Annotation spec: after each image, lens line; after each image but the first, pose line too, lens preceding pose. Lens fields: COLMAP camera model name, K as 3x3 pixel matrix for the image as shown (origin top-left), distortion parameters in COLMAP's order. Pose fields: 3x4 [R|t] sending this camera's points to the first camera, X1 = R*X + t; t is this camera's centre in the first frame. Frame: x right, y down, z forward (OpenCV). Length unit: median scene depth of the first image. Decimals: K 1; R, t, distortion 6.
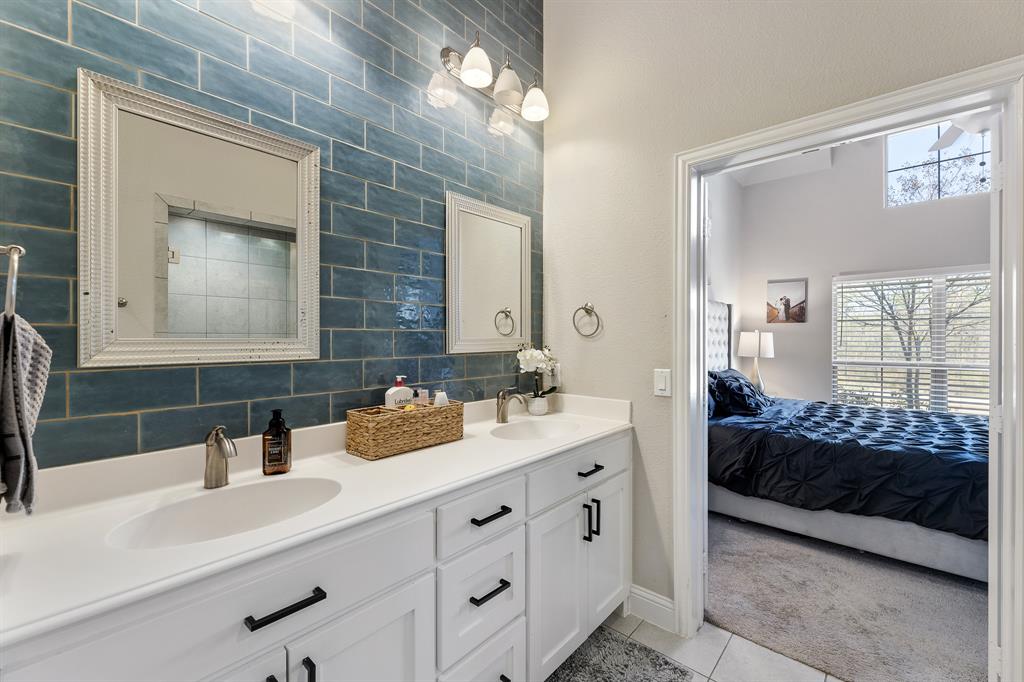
lens RADIAL K [[420.8, 0, 514.8], [0, 420.8, 340.1], [0, 0, 1]] dist [-0.001284, -0.000116]
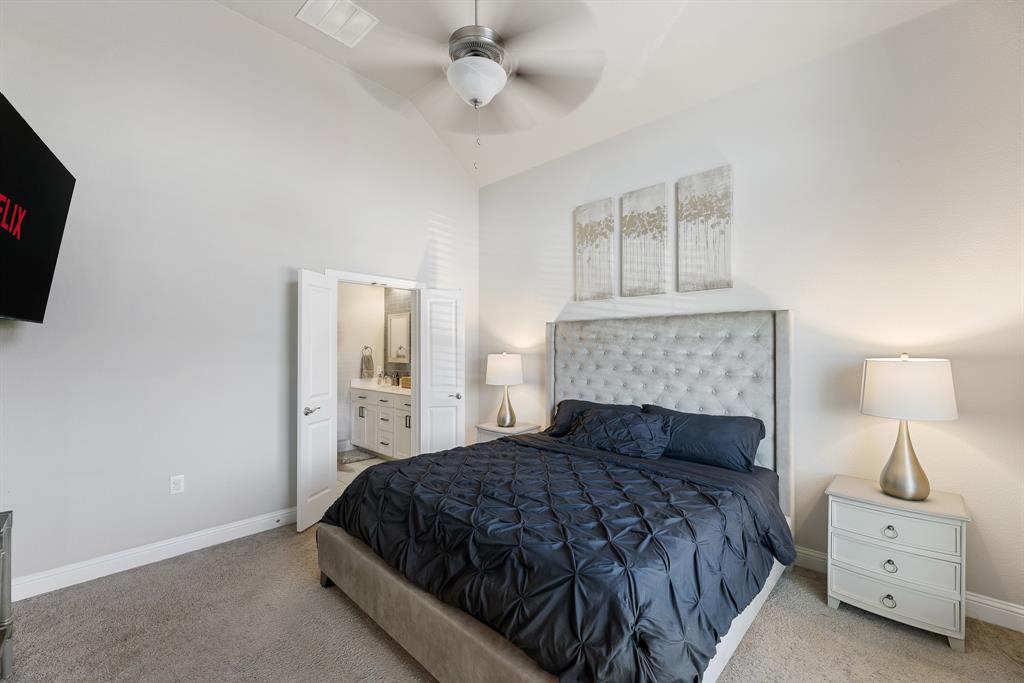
lens RADIAL K [[421.7, 0, 511.8], [0, 421.7, 347.0], [0, 0, 1]] dist [0.001362, 0.000100]
pose [[-0.040194, -0.000747, -0.999192, 2.804678], [-0.000746, 0.999999, -0.000718, -0.083606], [0.999192, 0.000716, -0.040195, 1.672507]]
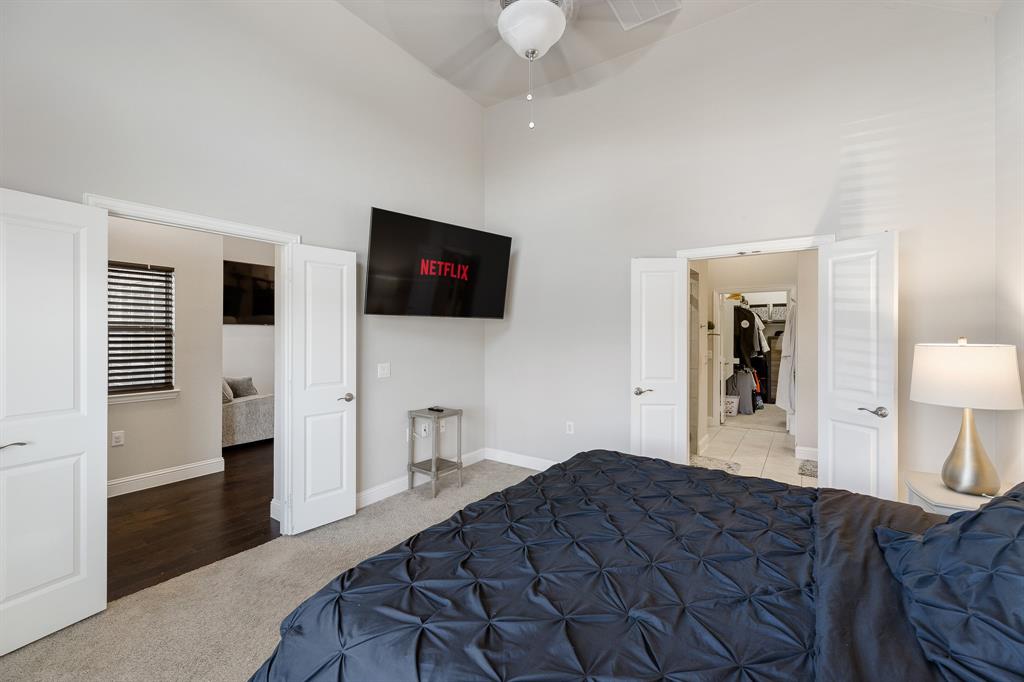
lens RADIAL K [[414.6, 0, 512.8], [0, 414.6, 334.6], [0, 0, 1]] dist [-0.002566, -0.000138]
pose [[-0.994132, 0.002808, -0.108134, 1.835259], [0.002282, 0.999985, 0.004990, -0.077890], [0.108146, 0.004713, -0.994124, 2.503968]]
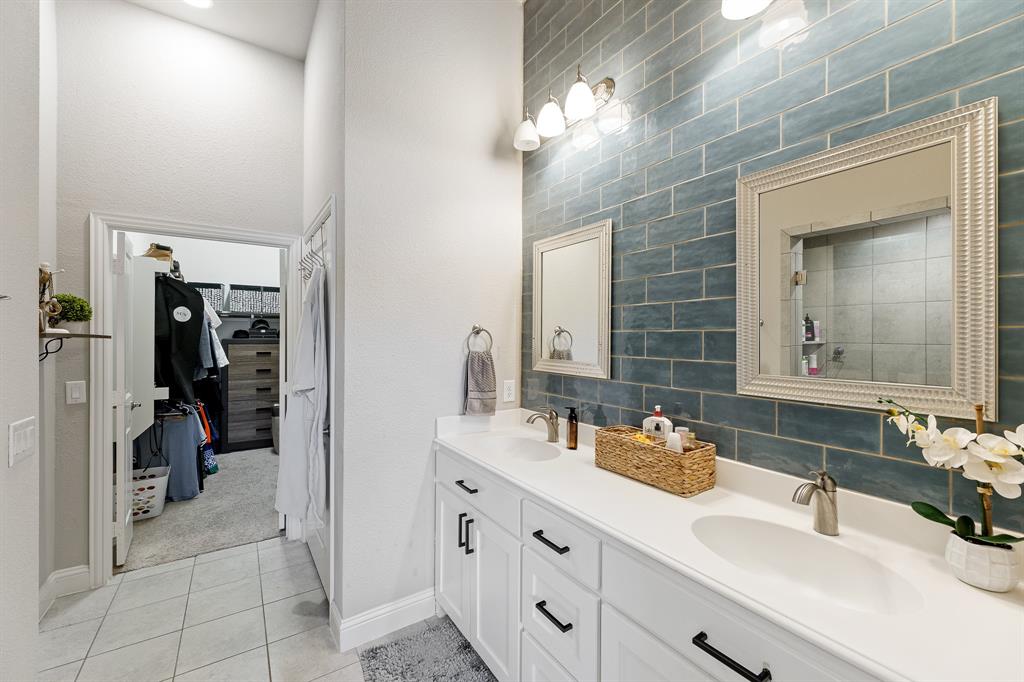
lens RADIAL K [[414.6, 0, 512.8], [0, 414.6, 334.6], [0, 0, 1]] dist [-0.002566, -0.000138]
pose [[-0.258564, 0.003798, -0.965987, 0.671154], [-0.003900, 0.999980, 0.004975, -0.077013], [0.965986, 0.005054, -0.258544, 0.806006]]
